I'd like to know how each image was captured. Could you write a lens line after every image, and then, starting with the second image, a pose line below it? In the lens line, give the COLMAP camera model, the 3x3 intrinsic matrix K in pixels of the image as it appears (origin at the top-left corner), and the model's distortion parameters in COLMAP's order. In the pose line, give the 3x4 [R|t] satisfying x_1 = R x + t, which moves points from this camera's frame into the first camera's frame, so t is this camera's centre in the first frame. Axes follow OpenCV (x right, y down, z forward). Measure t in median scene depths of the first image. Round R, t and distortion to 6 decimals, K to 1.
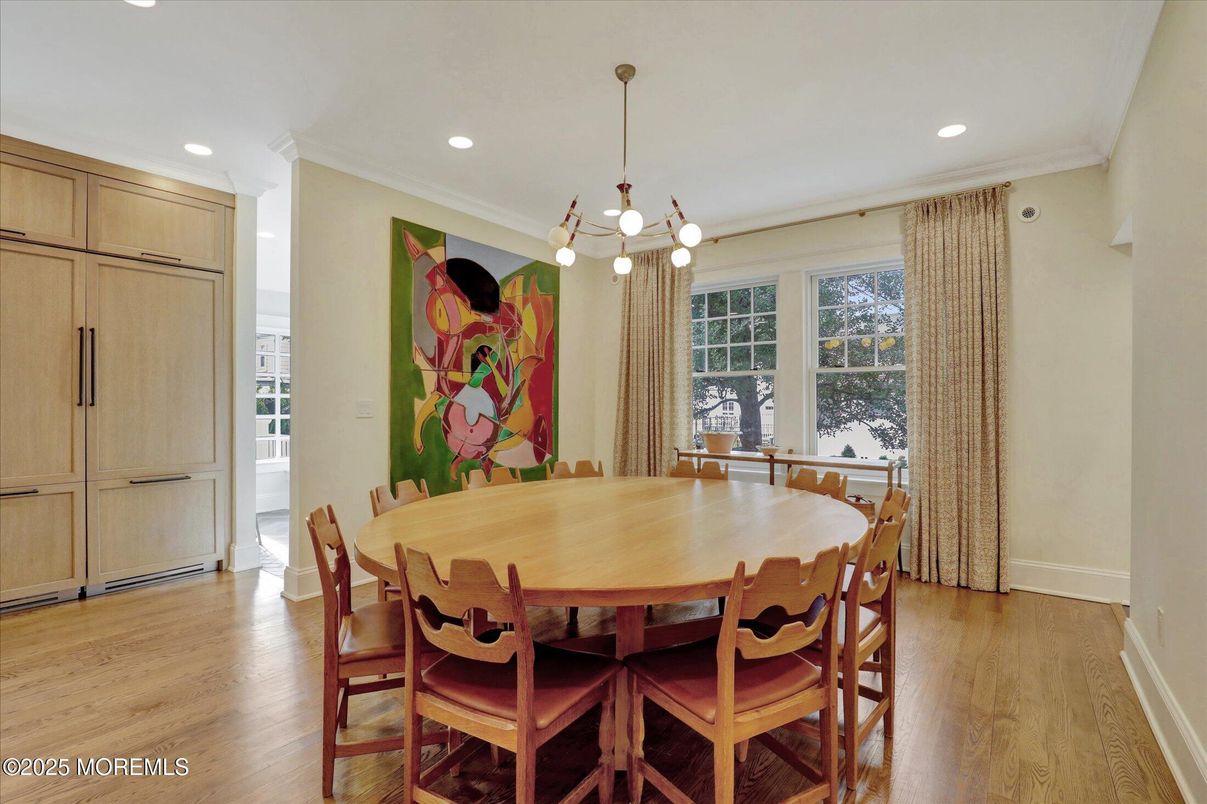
lens RADIAL K [[570.0, 0, 613.5], [0, 570.0, 399.3], [0, 0, 1]] dist [-0.001825, -0.000252]
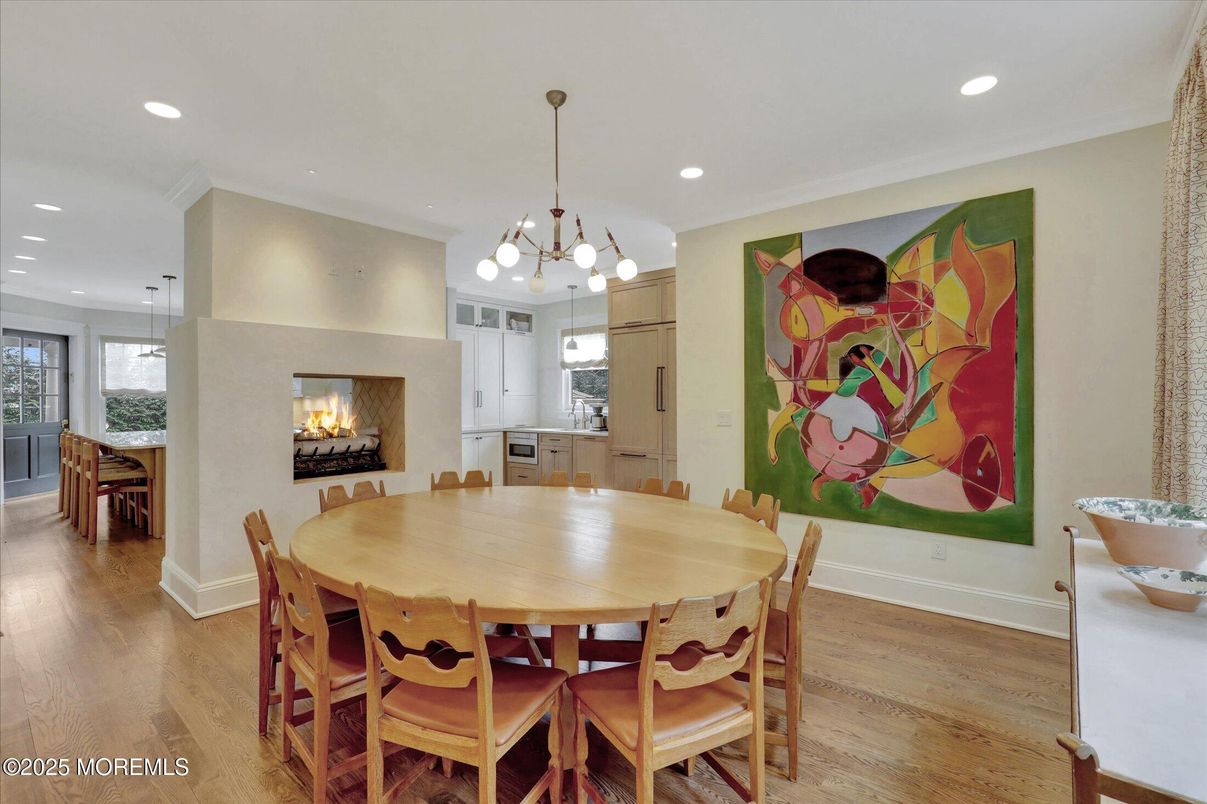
lens RADIAL K [[570.0, 0, 613.5], [0, 570.0, 399.3], [0, 0, 1]] dist [-0.001825, -0.000252]
pose [[-0.074165, -0.003332, -0.997240, 0.624428], [0.008261, 0.999958, -0.003955, -0.016267], [0.997212, -0.008532, -0.074134, 0.719356]]
